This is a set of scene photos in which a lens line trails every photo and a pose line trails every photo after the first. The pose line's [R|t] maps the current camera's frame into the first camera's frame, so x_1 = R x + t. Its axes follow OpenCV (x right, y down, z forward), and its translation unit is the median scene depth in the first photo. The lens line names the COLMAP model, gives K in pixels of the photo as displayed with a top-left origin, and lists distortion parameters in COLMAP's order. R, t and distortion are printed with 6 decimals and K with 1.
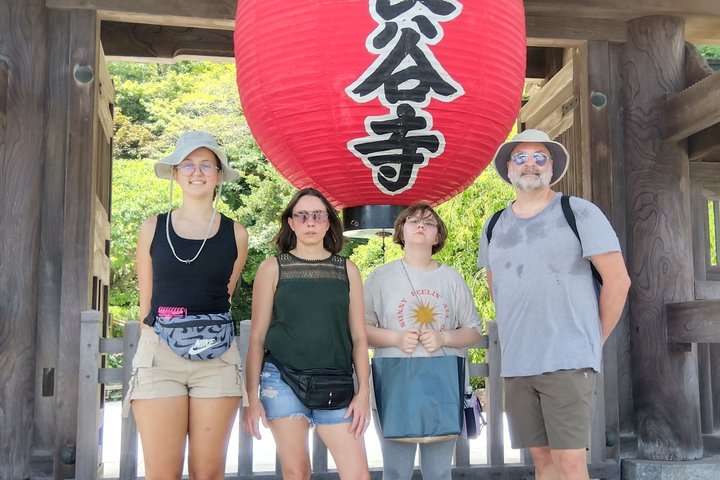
lens RADIAL K [[778.5, 0, 424.8], [0, 778.5, 216.9], [0, 0, 1]] dist [0.151679, -0.005901]
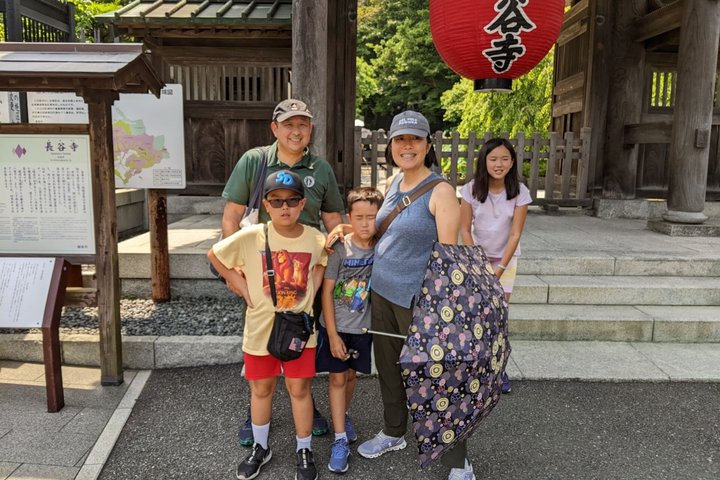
lens RADIAL K [[544.8, 0, 369.8], [0, 544.8, 210.7], [0, 0, 1]] dist [0.083247, -0.096481]
pose [[0.985395, 0.035722, -0.166498, -0.140651], [0.003686, 0.973047, 0.230579, -0.009937], [0.170247, -0.227825, 0.958703, -0.756891]]
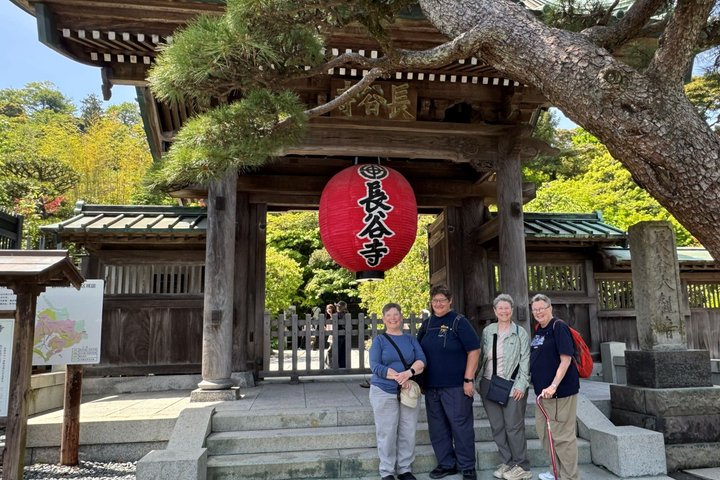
lens RADIAL K [[502.9, 0, 378.0], [0, 502.9, 265.2], [0, 0, 1]] dist [0.036997, -0.000500]
pose [[0.998886, -0.021725, -0.041901, 0.064716], [0.020923, 0.999591, -0.019495, 0.001228], [0.042308, 0.018597, 0.998932, -0.988074]]
